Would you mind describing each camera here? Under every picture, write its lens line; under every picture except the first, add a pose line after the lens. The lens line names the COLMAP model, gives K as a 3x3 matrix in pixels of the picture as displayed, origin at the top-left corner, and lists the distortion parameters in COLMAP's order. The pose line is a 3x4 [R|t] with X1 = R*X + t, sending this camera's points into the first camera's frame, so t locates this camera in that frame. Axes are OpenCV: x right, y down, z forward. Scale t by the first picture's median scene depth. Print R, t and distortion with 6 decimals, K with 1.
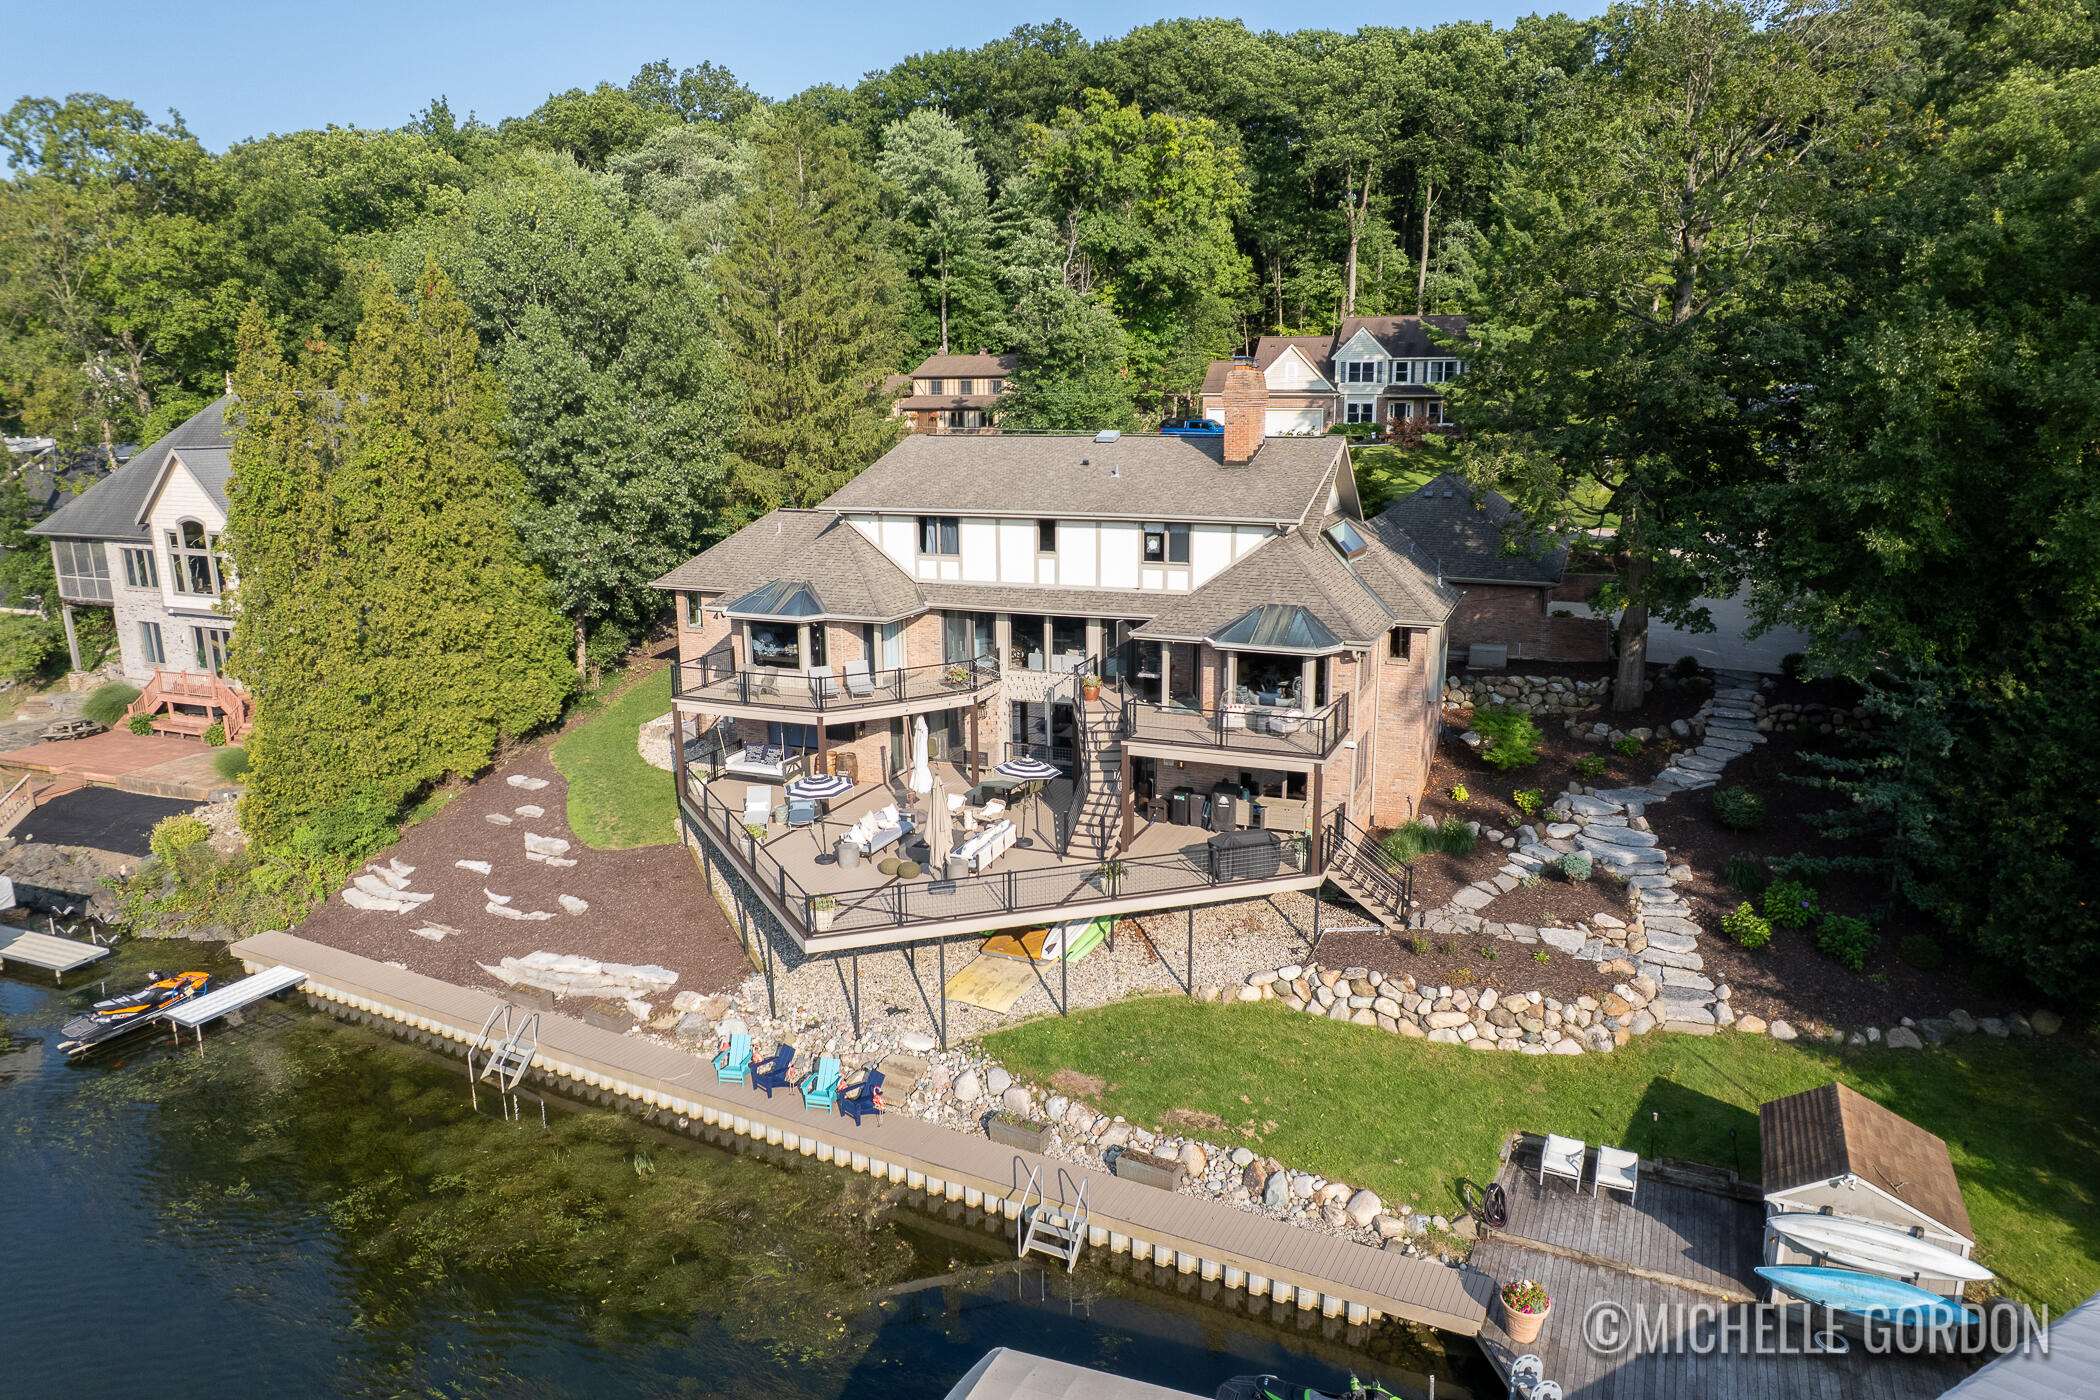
lens RADIAL K [[1337.9, 0, 1057.1], [0, 1337.9, 705.1], [0, 0, 1]] dist [-0.077762, 0.068884]
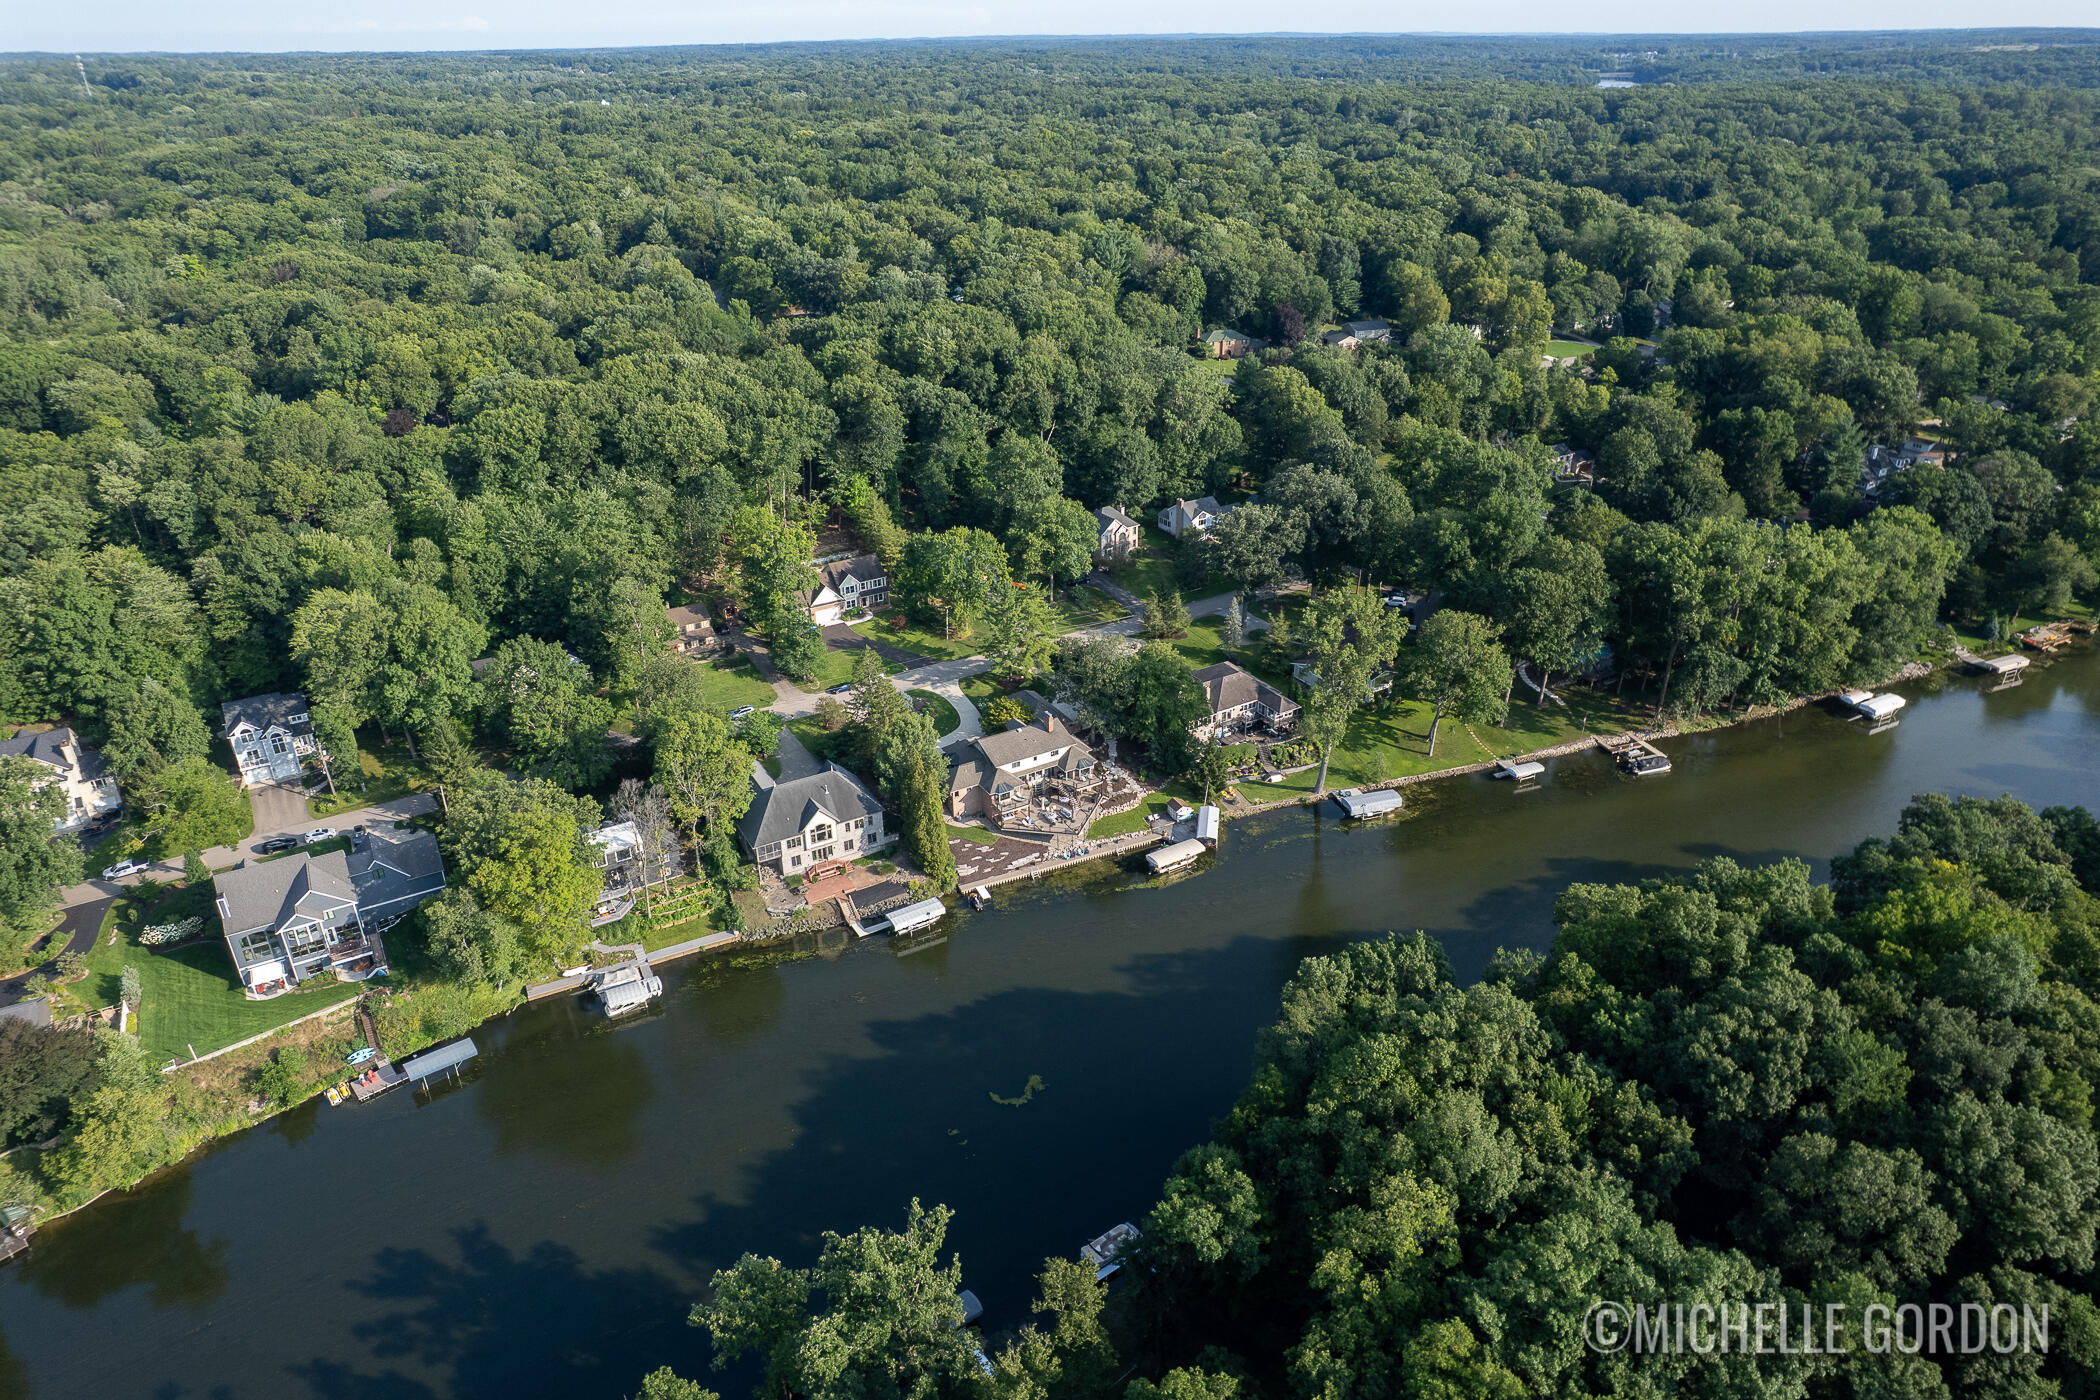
lens RADIAL K [[1337.9, 0, 1047.7], [0, 1337.9, 691.2], [0, 0, 1]] dist [-0.077762, 0.068884]
pose [[0.615899, -0.354733, 0.703444, -3.755216], [0.187873, 0.933266, 0.306136, -2.061294], [-0.765097, -0.056391, 0.641442, -2.568793]]
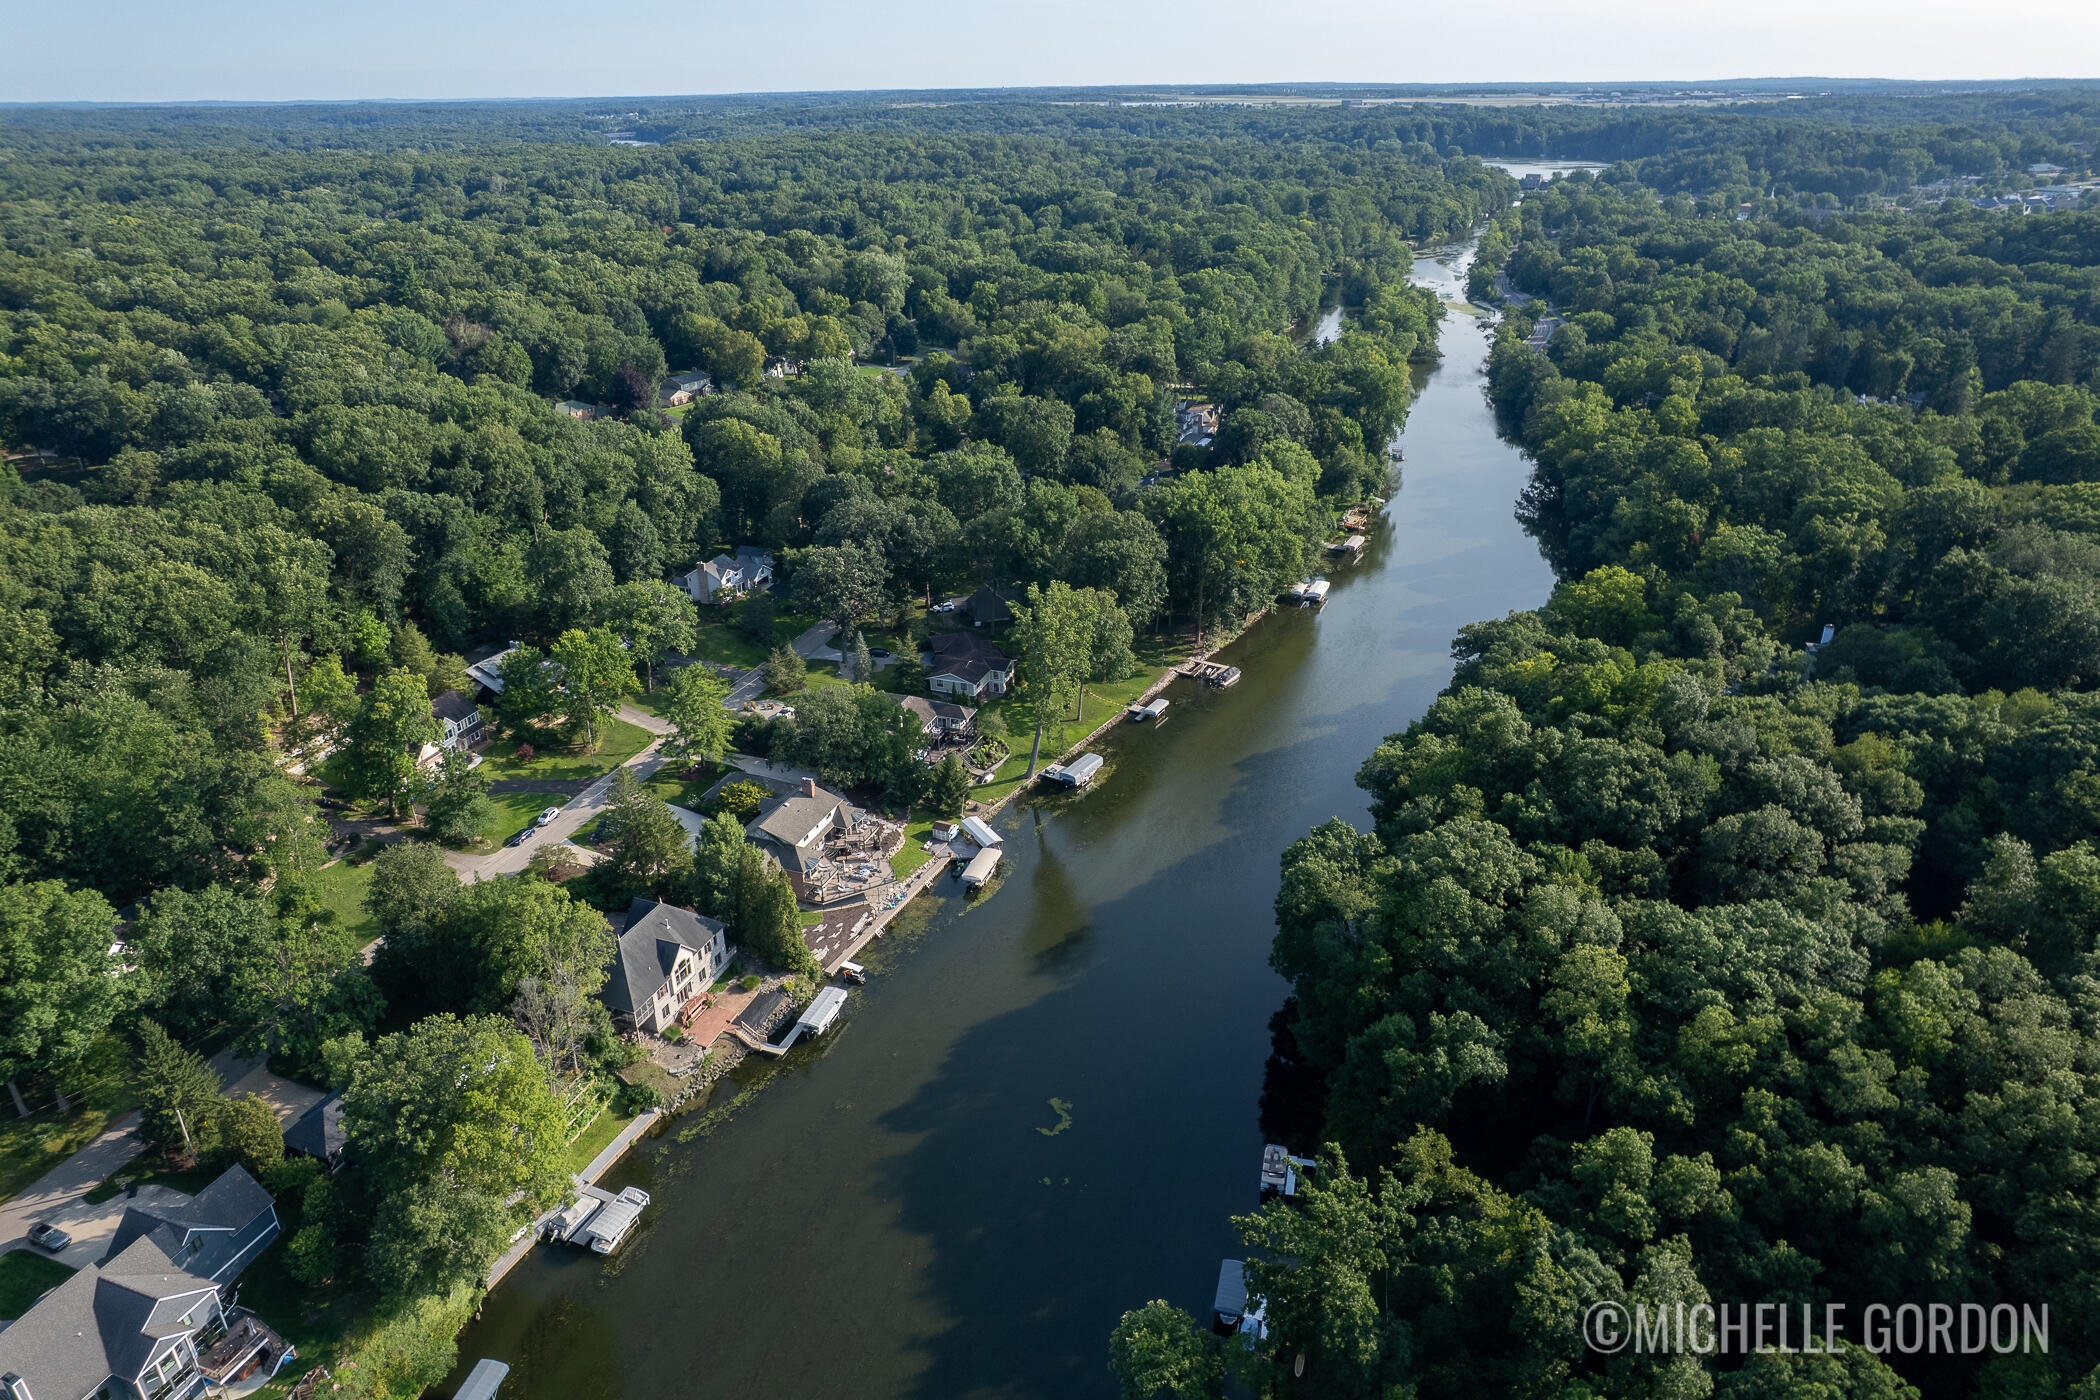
lens RADIAL K [[1337.9, 0, 1042.5], [0, 1337.9, 694.2], [0, 0, 1]] dist [-0.077762, 0.068884]
pose [[-0.024961, -0.414789, 0.909575, -4.654151], [0.238593, 0.881093, 0.408348, -2.545190], [-0.970799, 0.227211, 0.076973, -0.410419]]
